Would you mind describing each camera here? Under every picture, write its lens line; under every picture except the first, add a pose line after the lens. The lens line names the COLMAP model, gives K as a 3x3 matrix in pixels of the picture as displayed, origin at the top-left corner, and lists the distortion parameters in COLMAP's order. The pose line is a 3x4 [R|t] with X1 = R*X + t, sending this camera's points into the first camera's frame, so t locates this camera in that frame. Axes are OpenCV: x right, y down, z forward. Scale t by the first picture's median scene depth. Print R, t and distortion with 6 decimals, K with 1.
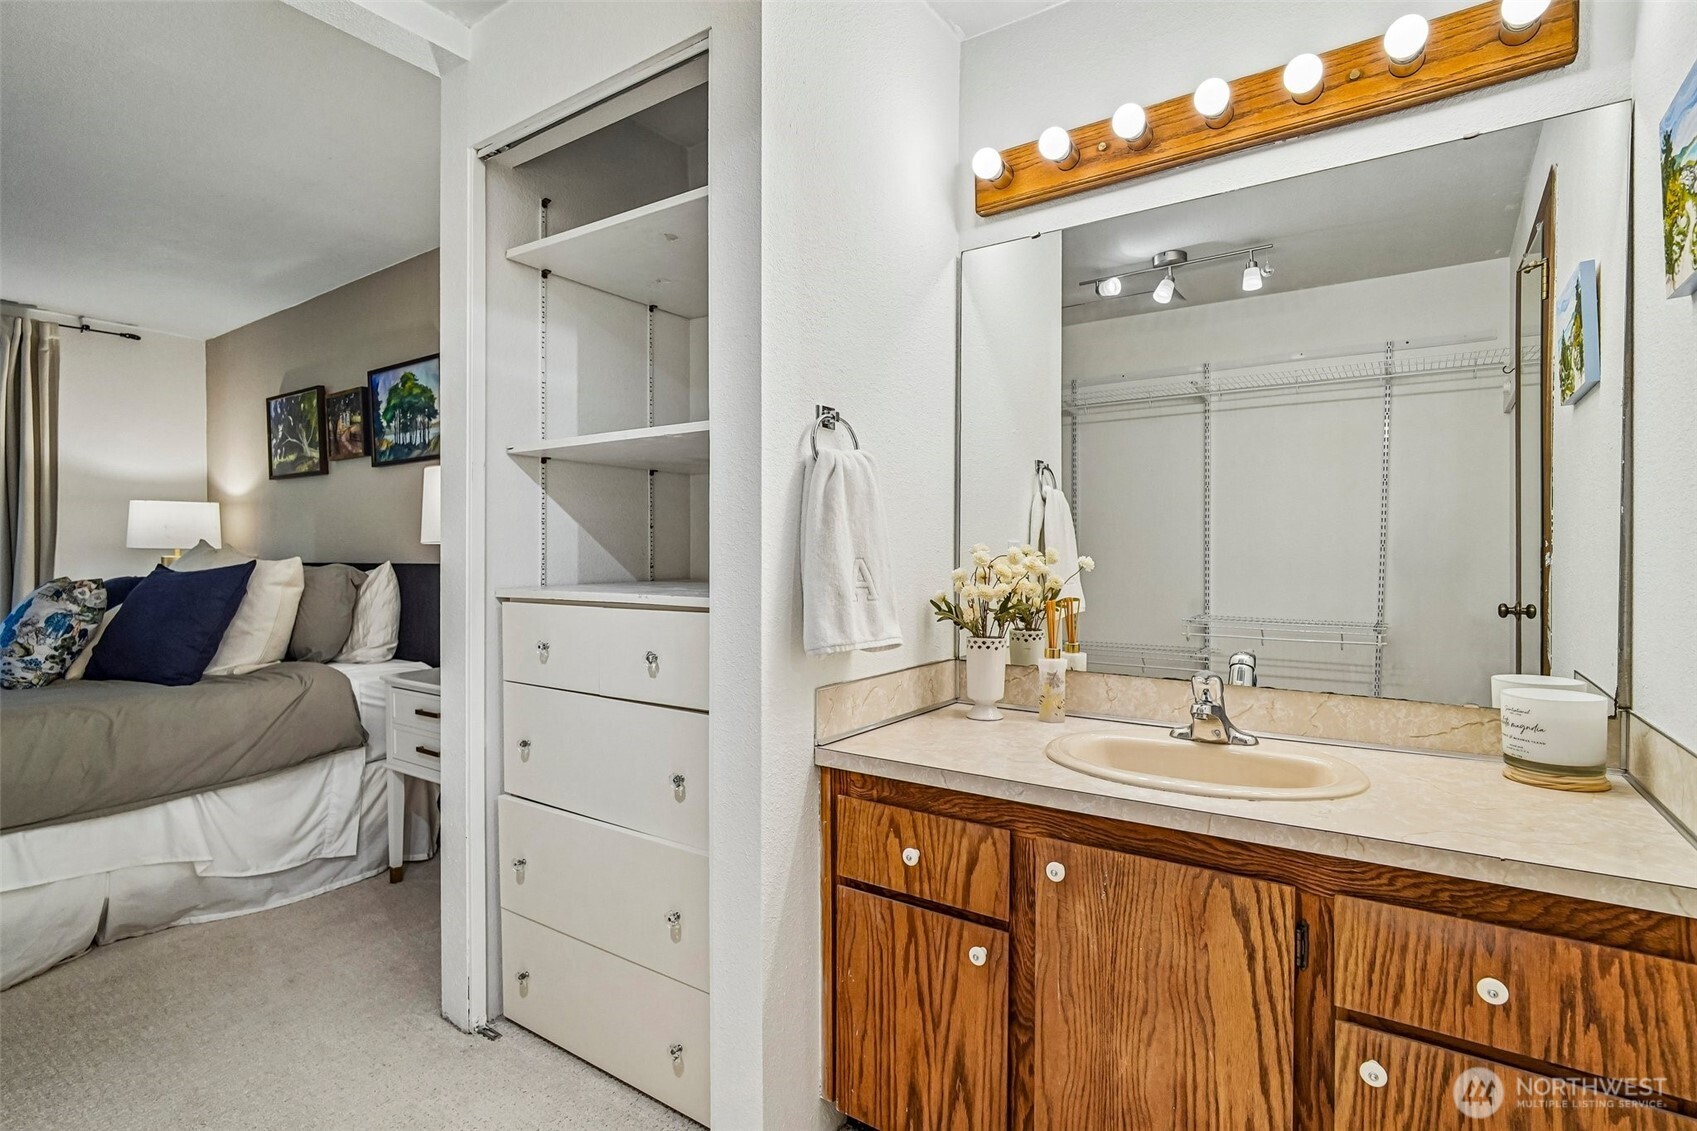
lens RADIAL K [[803.6, 0, 848.5], [0, 803.6, 565.5], [0, 0, 1]] dist [-0.025587, 0.009379]
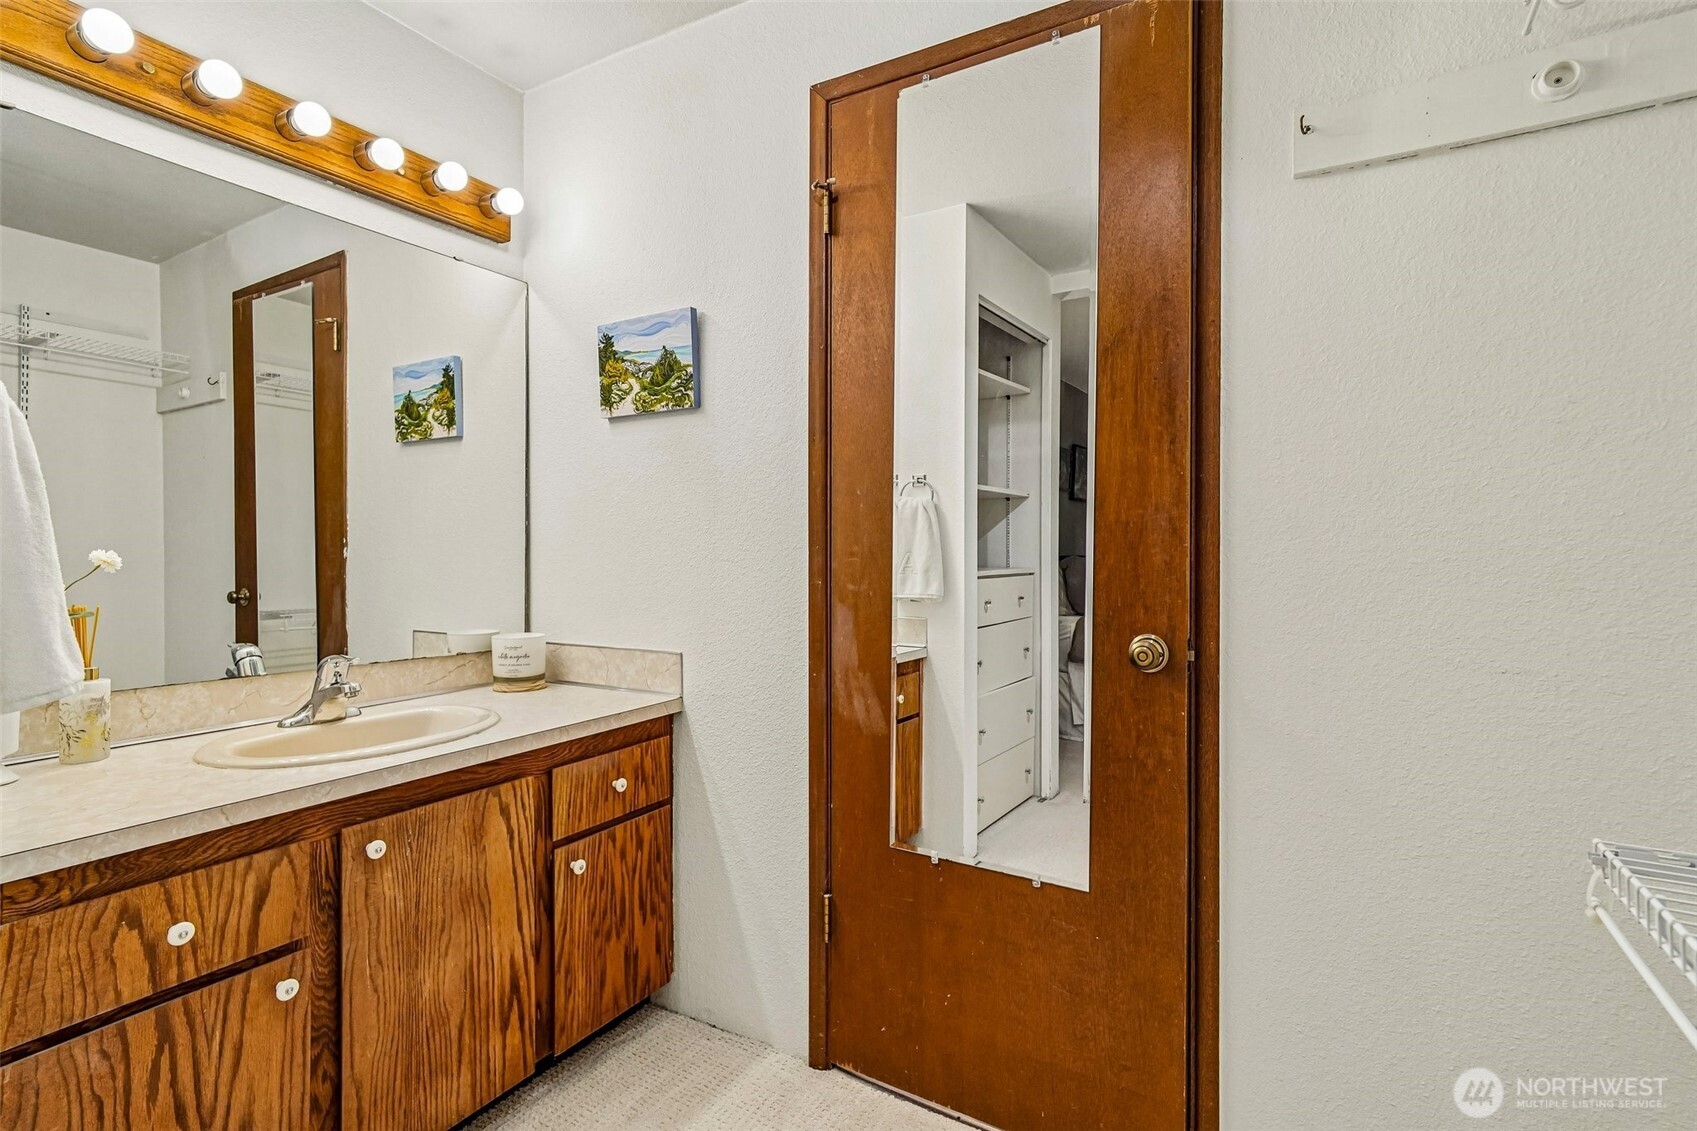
lens RADIAL K [[828.5, 0, 852.2], [0, 828.5, 560.7], [0, 0, 1]] dist [-0.009205, 0.001954]
pose [[-0.076775, -0.013268, 0.996960, -0.859908], [0.009776, 0.999853, 0.014059, -0.007971], [-0.997001, 0.010826, -0.076634, 0.446276]]
